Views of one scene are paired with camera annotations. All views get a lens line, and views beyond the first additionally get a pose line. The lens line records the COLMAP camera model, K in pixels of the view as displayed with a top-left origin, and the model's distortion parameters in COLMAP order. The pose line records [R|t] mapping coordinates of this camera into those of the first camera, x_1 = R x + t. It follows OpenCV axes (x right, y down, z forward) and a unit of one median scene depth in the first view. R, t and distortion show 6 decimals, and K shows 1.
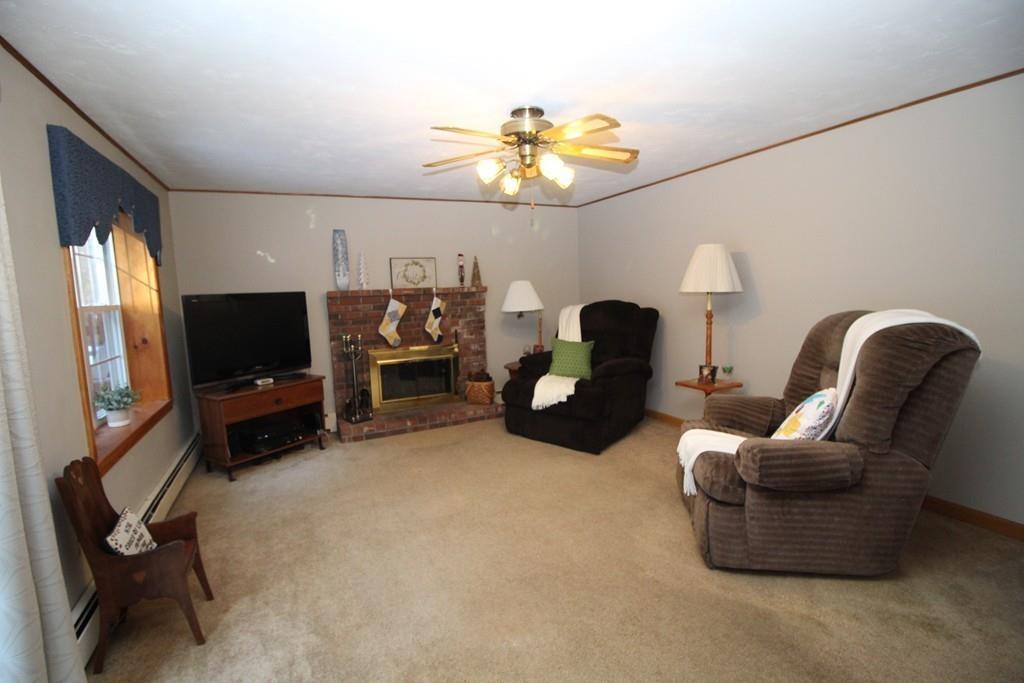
lens RADIAL K [[481.1, 0, 516.7], [0, 481.1, 336.0], [0, 0, 1]] dist [-0.001858, -0.002770]
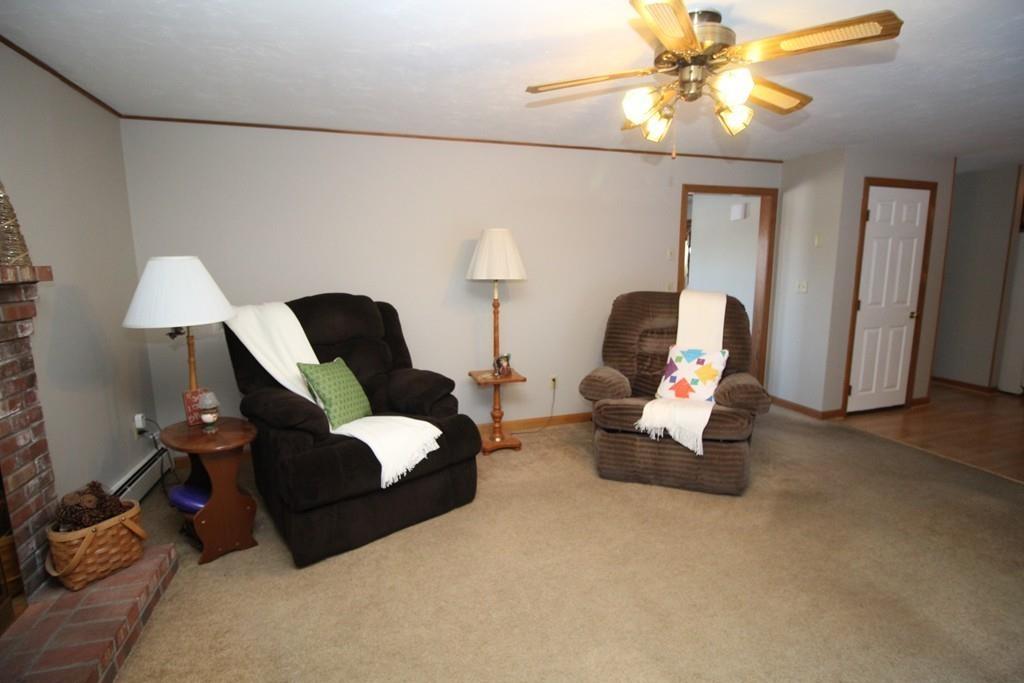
lens RADIAL K [[481.1, 0, 515.7], [0, 481.1, 339.3], [0, 0, 1]] dist [-0.001858, -0.002770]
pose [[0.131704, -0.122772, 0.983657, -0.500976], [0.095704, 0.989240, 0.110655, -0.071495], [-0.986658, 0.079566, 0.142037, 0.778955]]
